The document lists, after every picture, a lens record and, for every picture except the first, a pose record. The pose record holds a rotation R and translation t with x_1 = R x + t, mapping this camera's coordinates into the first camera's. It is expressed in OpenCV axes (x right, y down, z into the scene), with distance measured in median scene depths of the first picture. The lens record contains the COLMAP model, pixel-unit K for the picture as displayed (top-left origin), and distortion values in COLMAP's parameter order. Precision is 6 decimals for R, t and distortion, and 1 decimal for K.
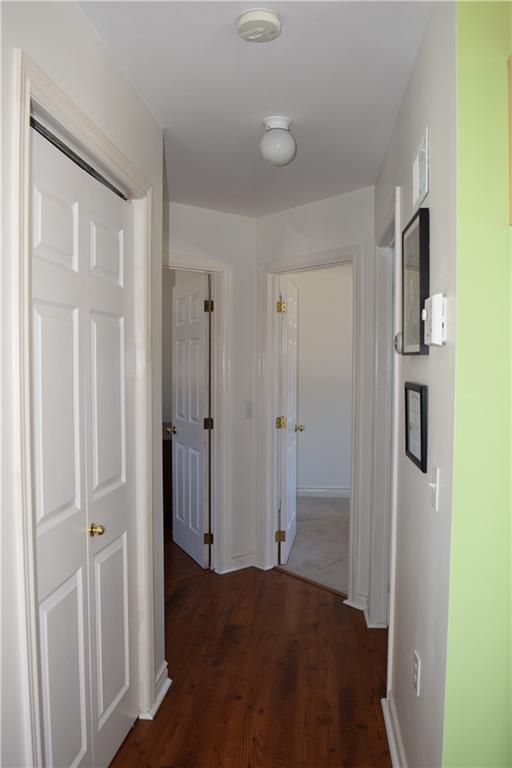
lens RADIAL K [[609.8, 0, 256.0], [0, 609.8, 384.0], [0, 0, 1]] dist [-0.081909, 0.002439]
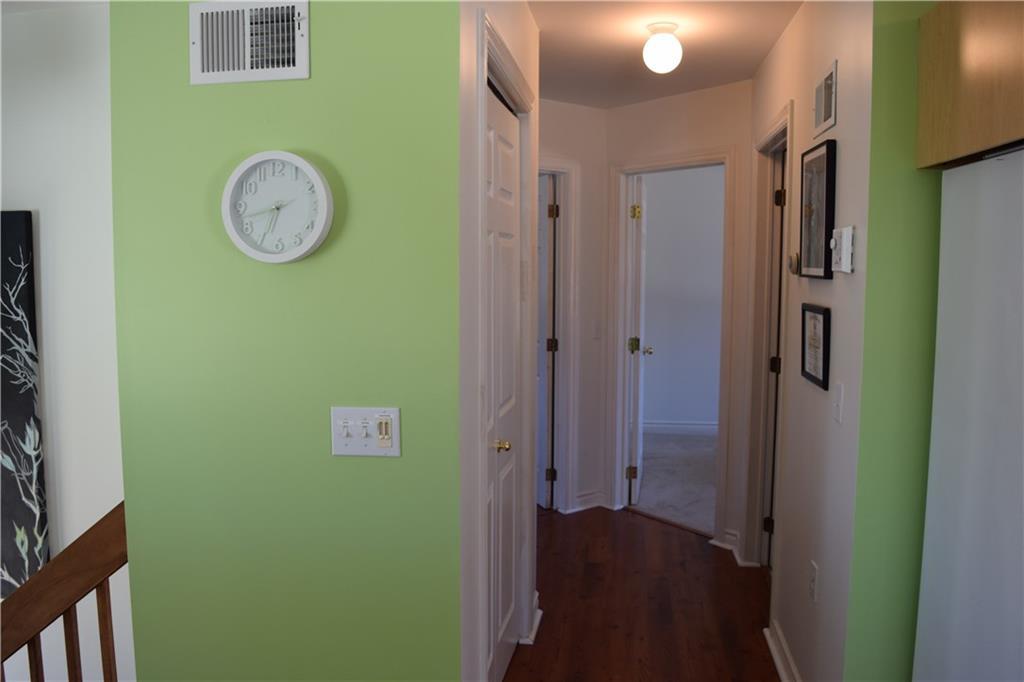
lens RADIAL K [[813.1, 0, 512.0], [0, 813.1, 341.0], [0, 0, 1]] dist [-0.081909, 0.002439]
pose [[0.999319, 0.004707, -0.036605, -0.108028], [-0.002588, 0.998330, 0.057711, -0.009947], [0.036815, -0.057577, 0.997662, -0.203709]]
